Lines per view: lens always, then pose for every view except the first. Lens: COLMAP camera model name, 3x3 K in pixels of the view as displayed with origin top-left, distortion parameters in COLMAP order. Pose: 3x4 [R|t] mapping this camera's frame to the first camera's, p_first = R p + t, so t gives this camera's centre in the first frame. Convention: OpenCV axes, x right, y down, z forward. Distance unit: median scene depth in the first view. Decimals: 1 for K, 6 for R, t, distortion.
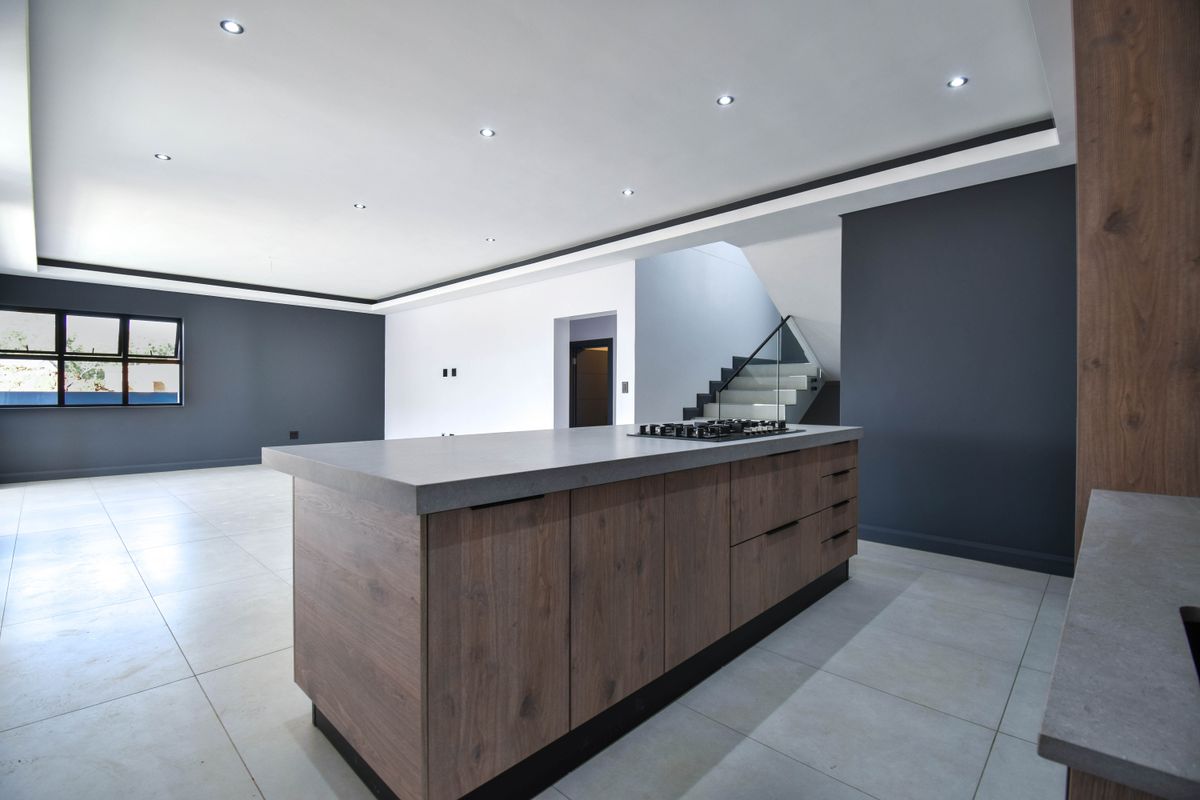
lens RADIAL K [[544.0, 0, 600.0], [0, 544.0, 400.0], [0, 0, 1]] dist [-0.000338, -0.000159]
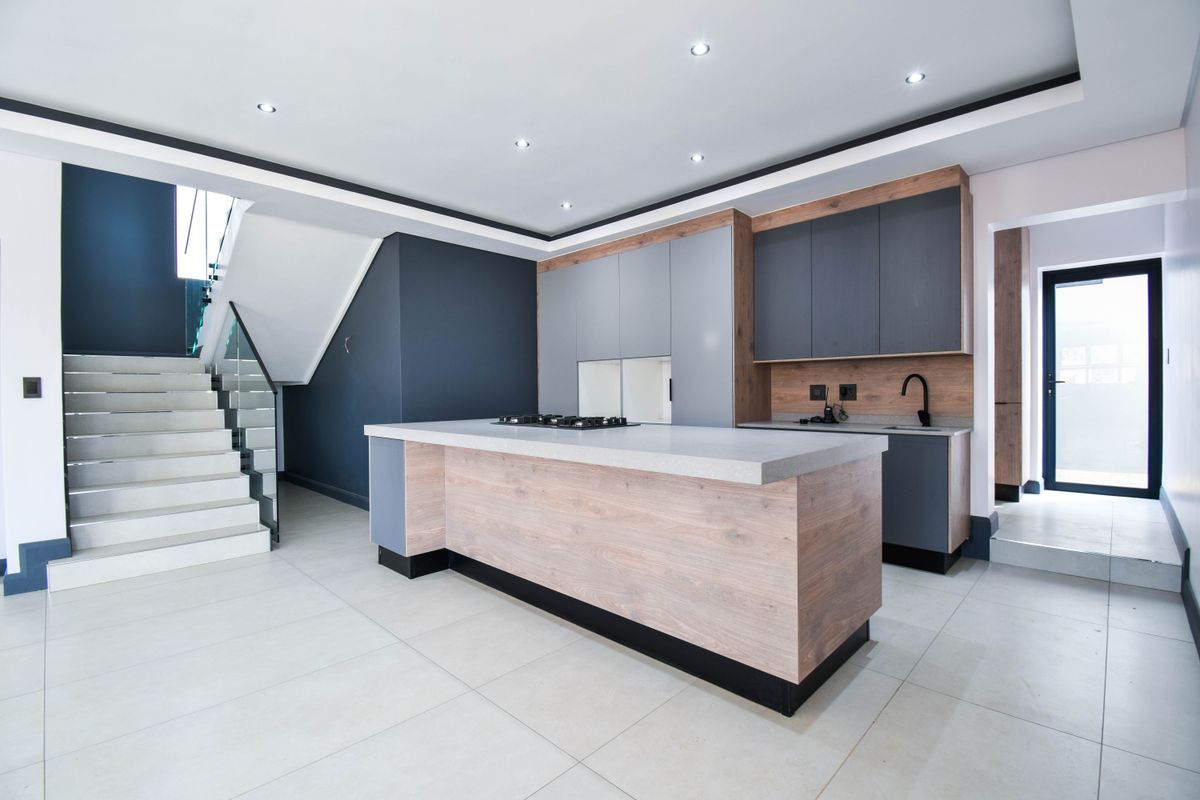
lens RADIAL K [[524.5, 0, 597.9], [0, 524.5, 395.3], [0, 0, 1]] dist [-0.000967, -0.000107]
pose [[0.004280, -0.003684, 0.999984, -1.005811], [0.018633, 0.999820, 0.003604, -0.005303], [-0.999817, 0.018617, 0.004348, 0.945376]]
